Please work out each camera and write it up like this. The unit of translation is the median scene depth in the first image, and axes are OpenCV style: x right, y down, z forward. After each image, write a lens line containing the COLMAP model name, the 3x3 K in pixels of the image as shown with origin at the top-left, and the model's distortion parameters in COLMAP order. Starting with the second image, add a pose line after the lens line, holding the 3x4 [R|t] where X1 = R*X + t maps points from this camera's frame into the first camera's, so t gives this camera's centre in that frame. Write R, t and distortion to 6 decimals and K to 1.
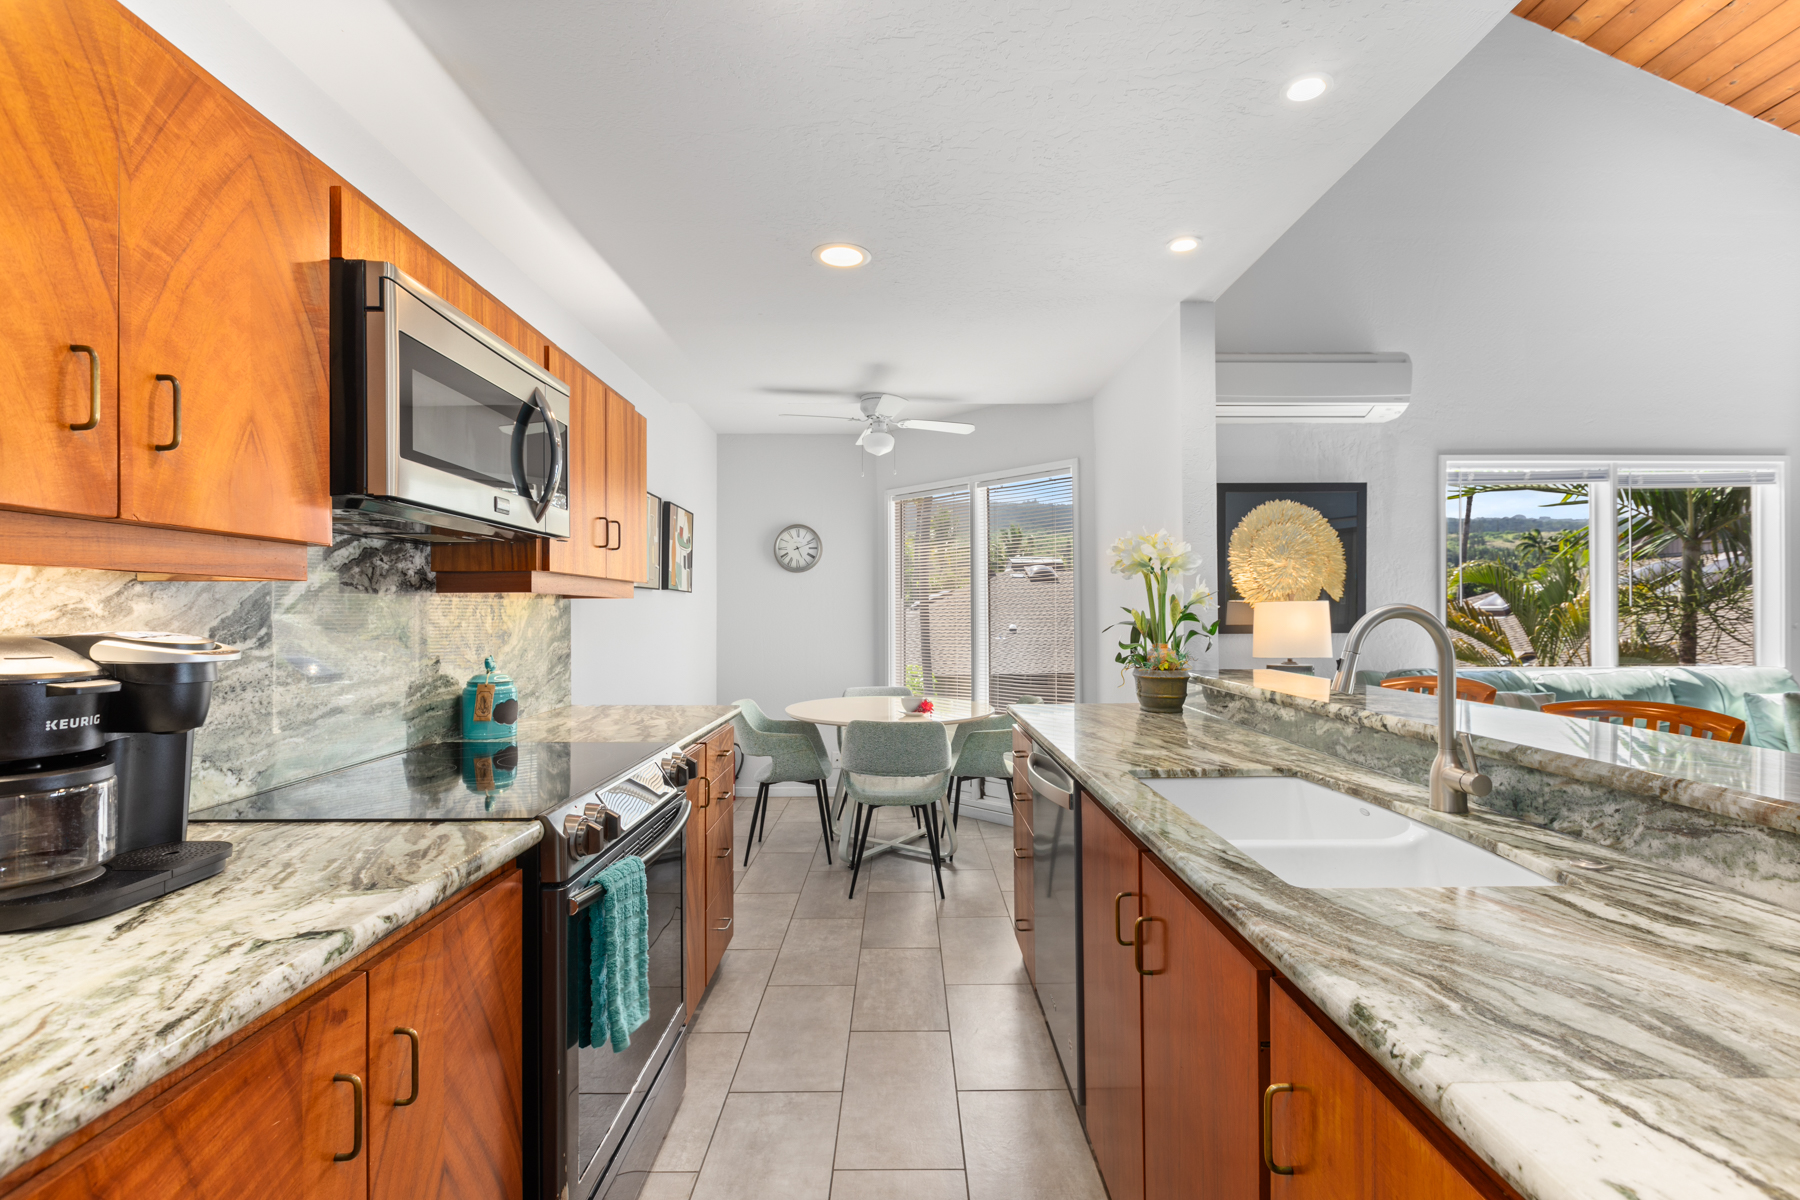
lens RADIAL K [[810.2, 0, 919.6], [0, 810.2, 604.4], [0, 0, 1]] dist [0.000940, -0.000328]
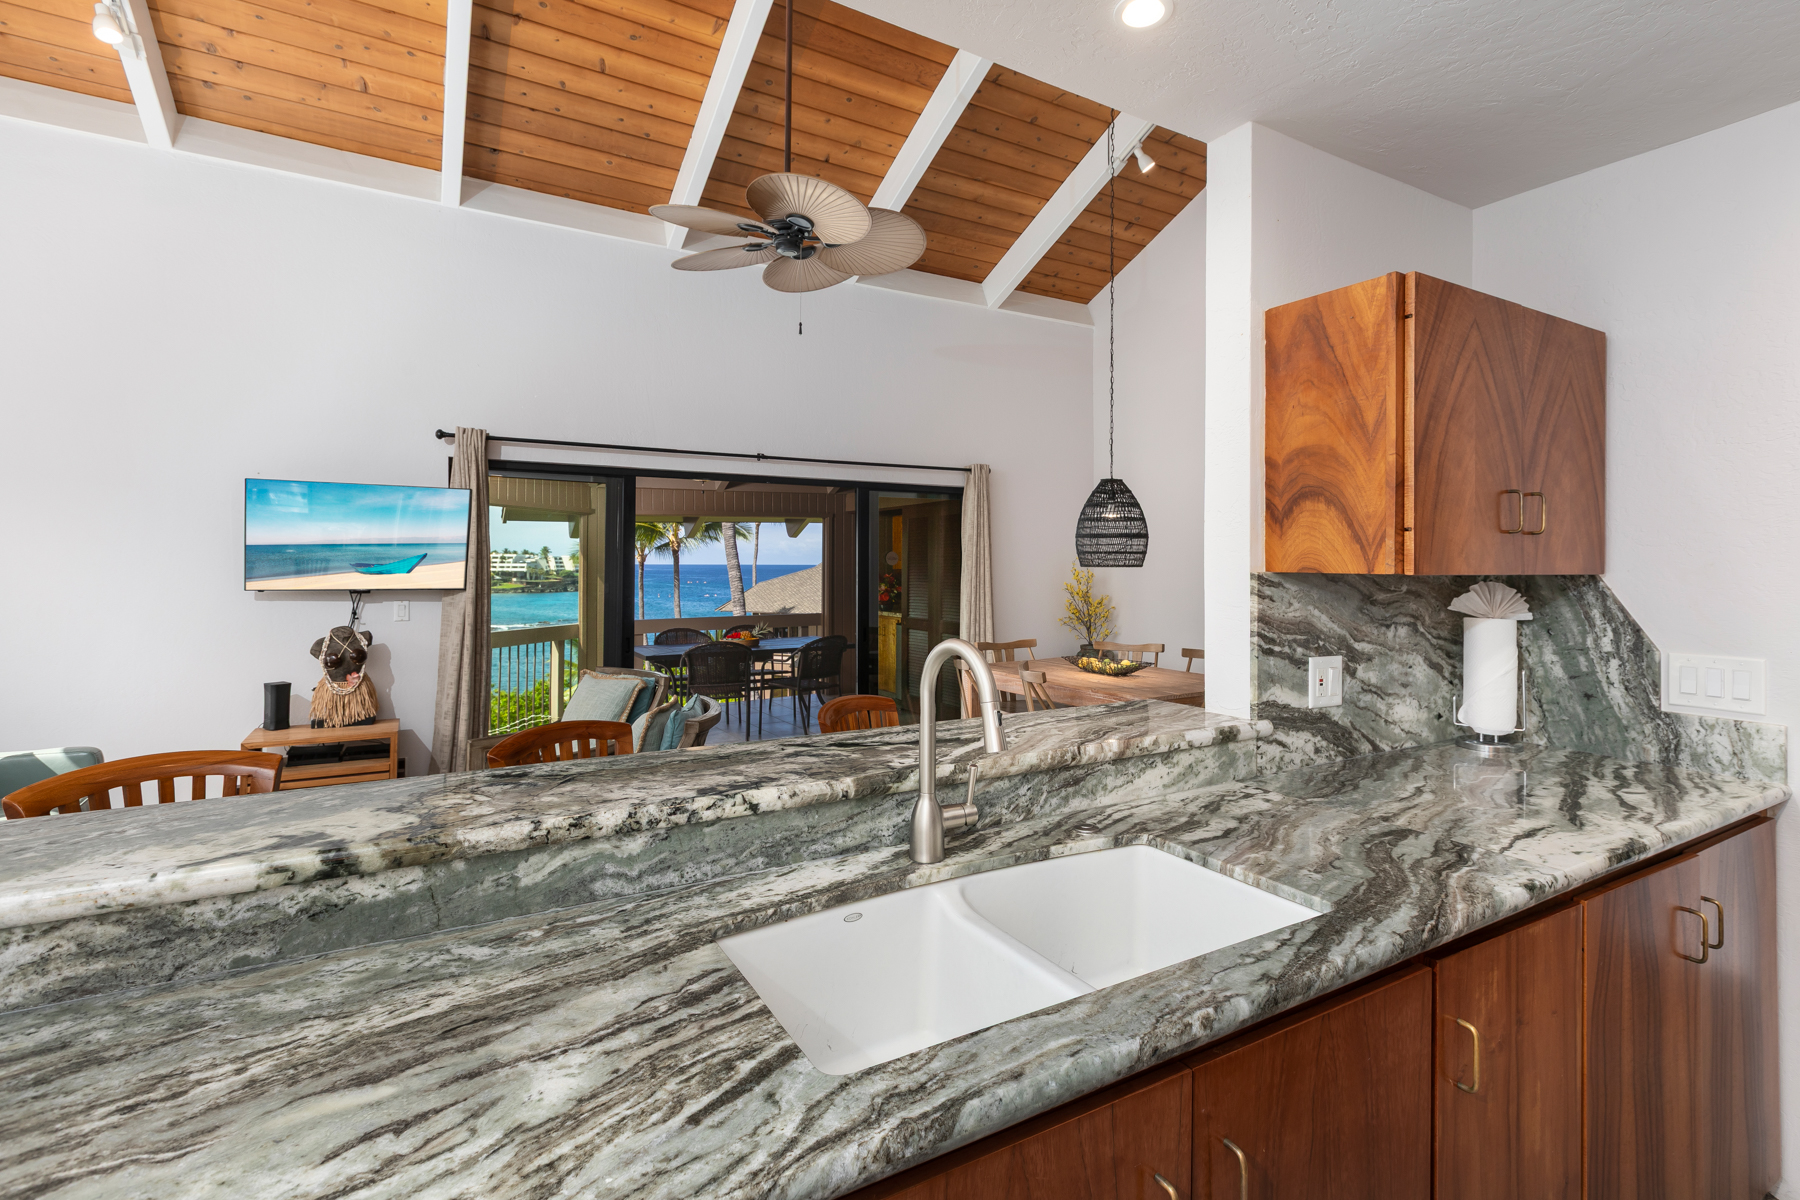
lens RADIAL K [[835.2, 0, 942.9], [0, 835.2, 551.2], [0, 0, 1]] dist [0.014584, -0.000007]
pose [[-0.501010, 0.013660, 0.865334, -0.110442], [-0.010611, 0.999703, -0.021925, -0.045079], [-0.865376, -0.020167, -0.500717, 0.836062]]
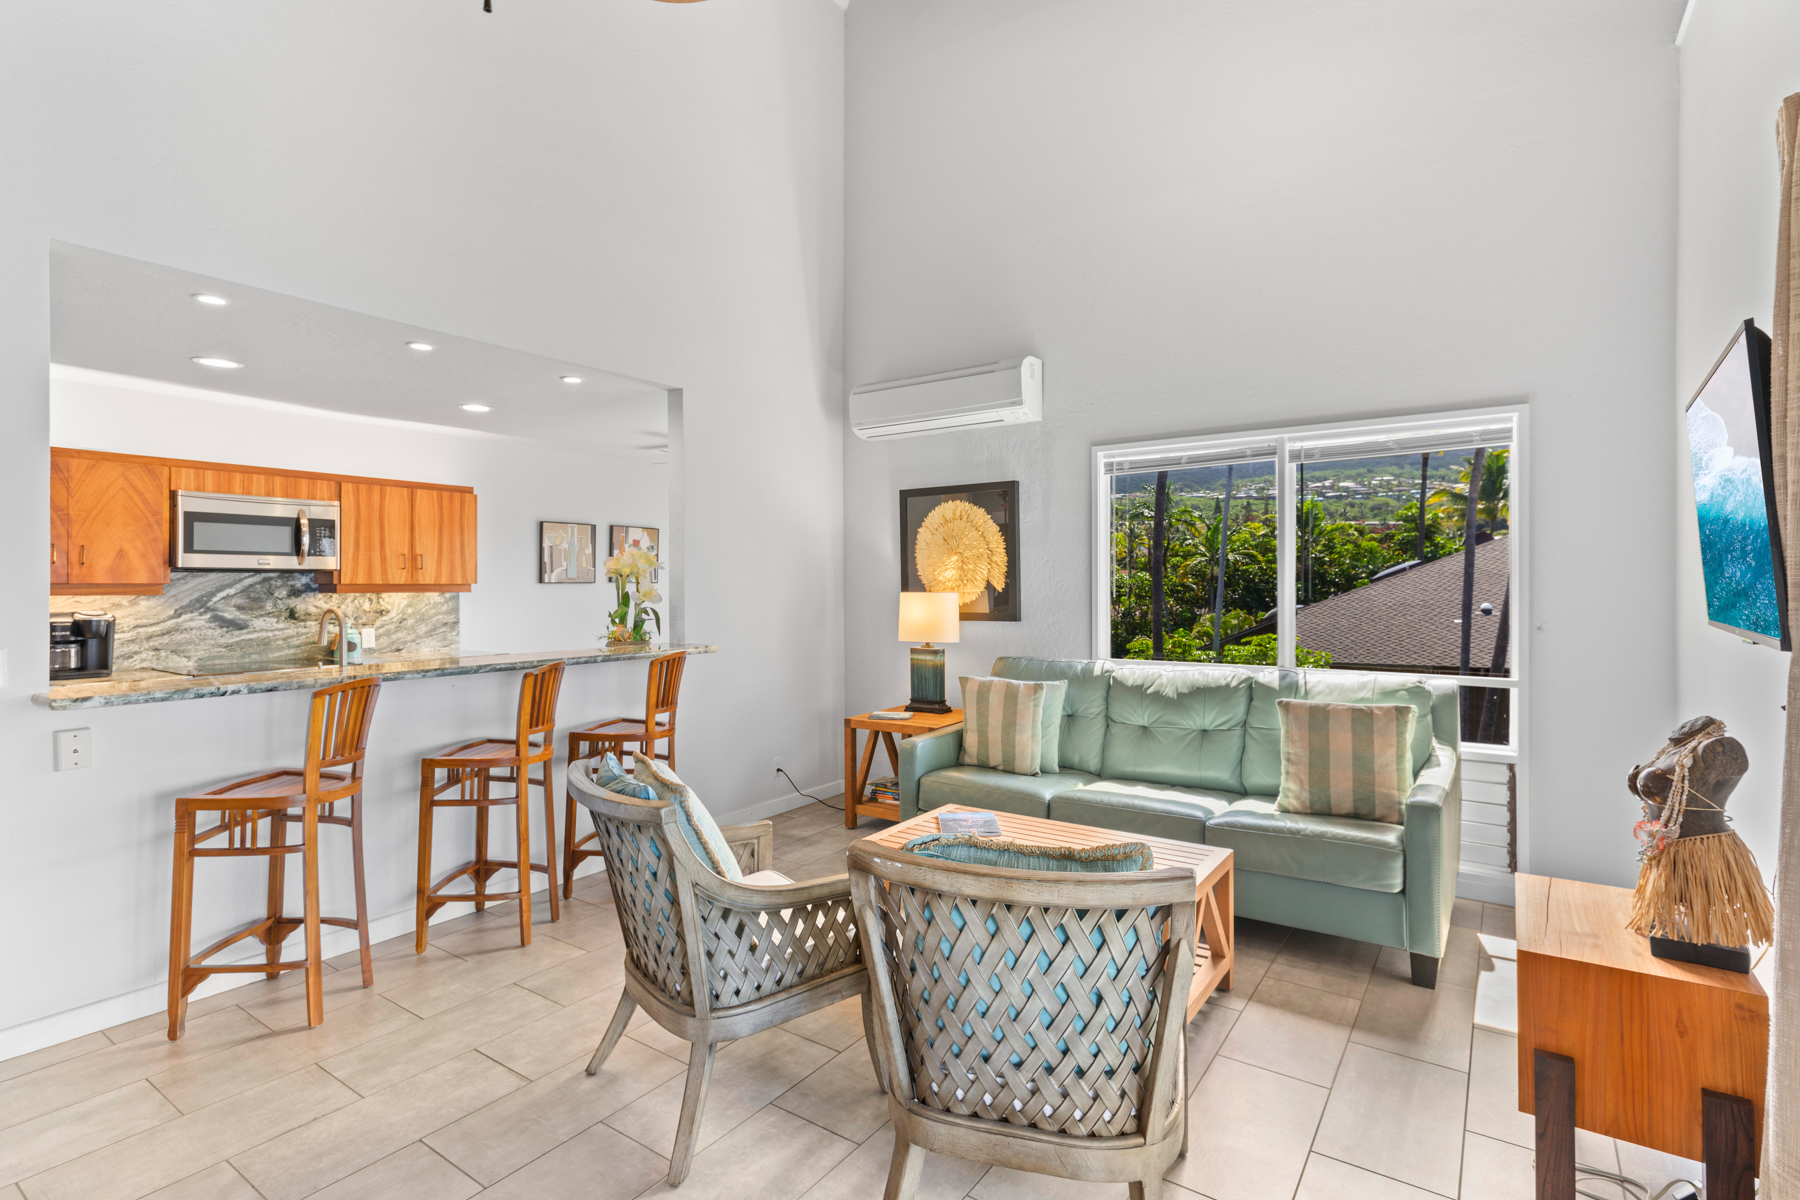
lens RADIAL K [[880.3, 0, 895.2], [0, 880.3, 585.5], [0, 0, 1]] dist [0.001646, 0.000167]
pose [[0.808899, -0.000207, -0.587947, 1.977608], [0.006896, 0.999934, 0.009135, -0.043176], [0.587907, -0.011444, 0.808848, -0.054043]]
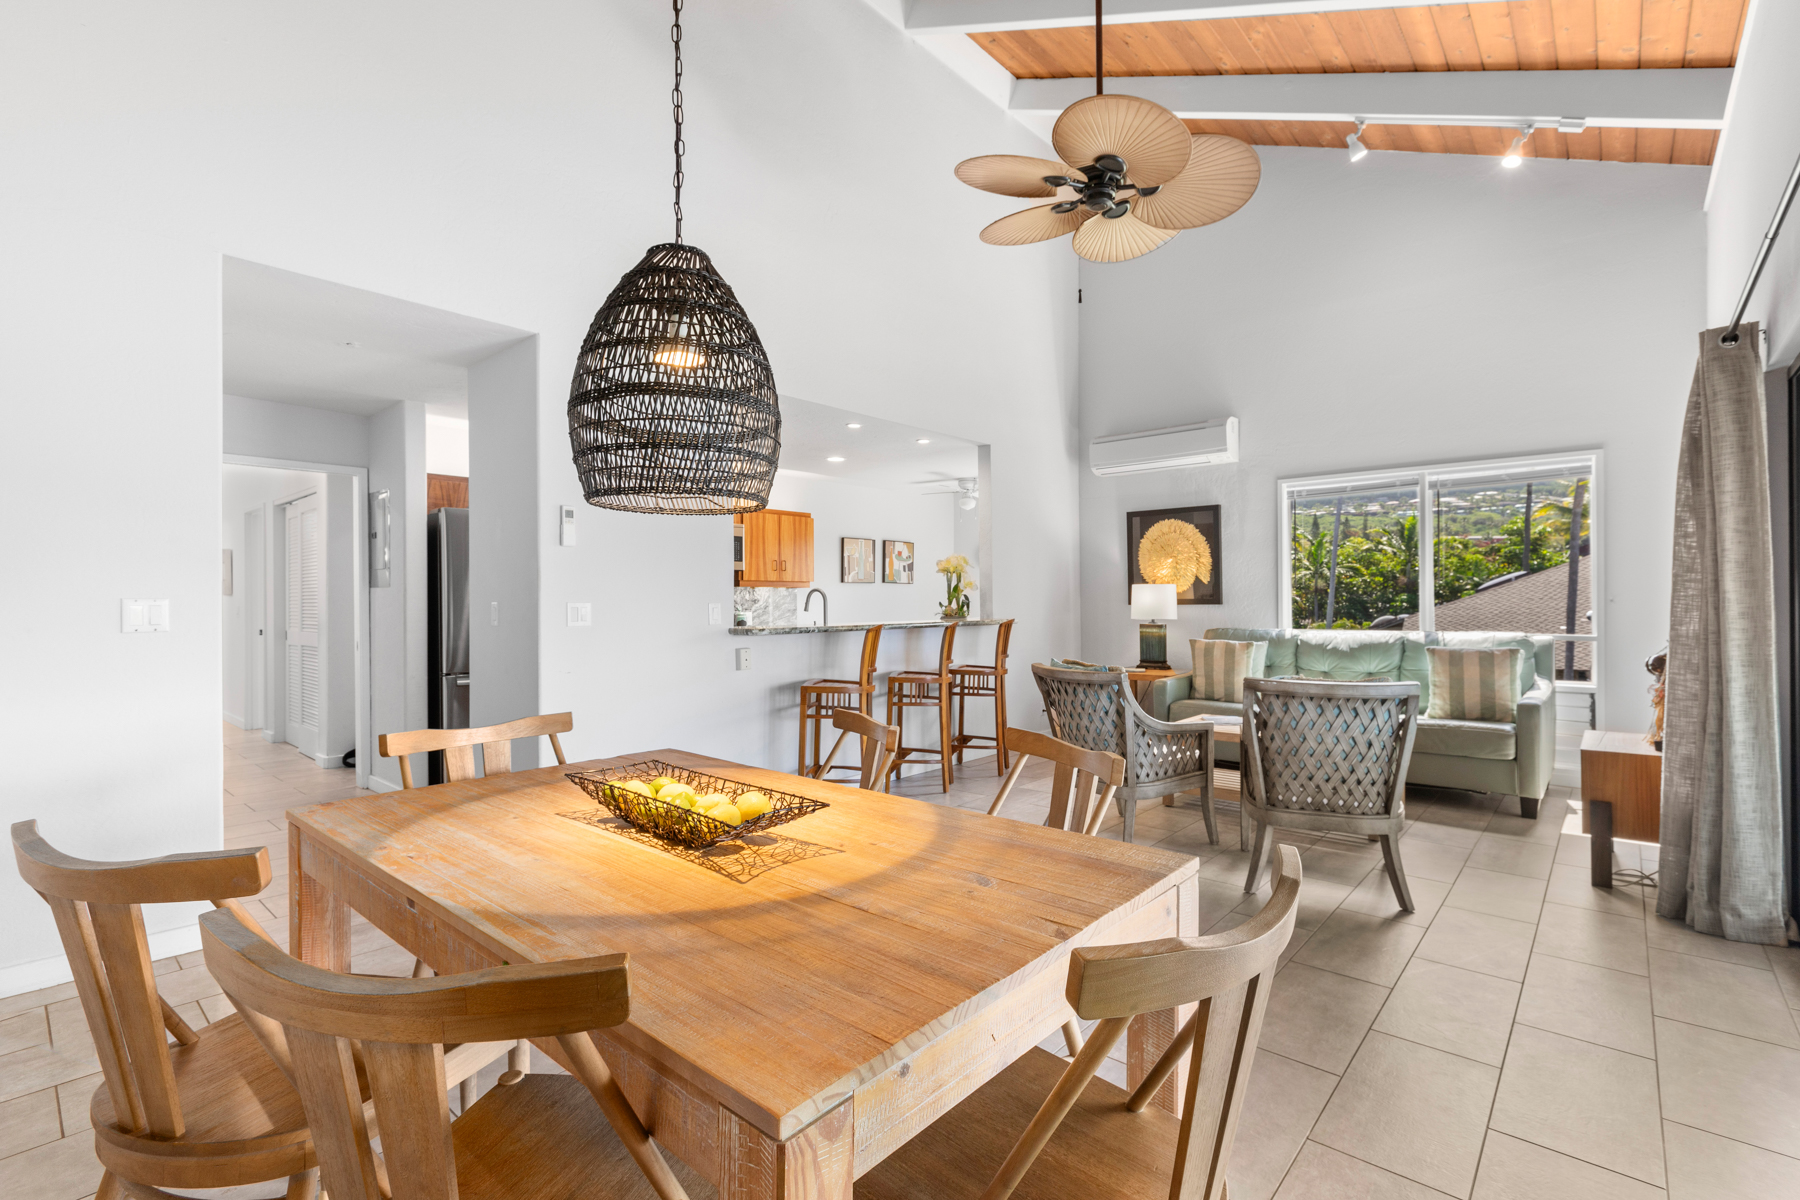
lens RADIAL K [[826.3, 0, 913.7], [0, 826.3, 595.0], [0, 0, 1]] dist [-0.001146, -0.000751]
pose [[0.745671, -0.005696, -0.666290, 2.058319], [0.009025, 0.999958, 0.001551, 0.018275], [0.666253, -0.007170, 0.745691, -0.932354]]
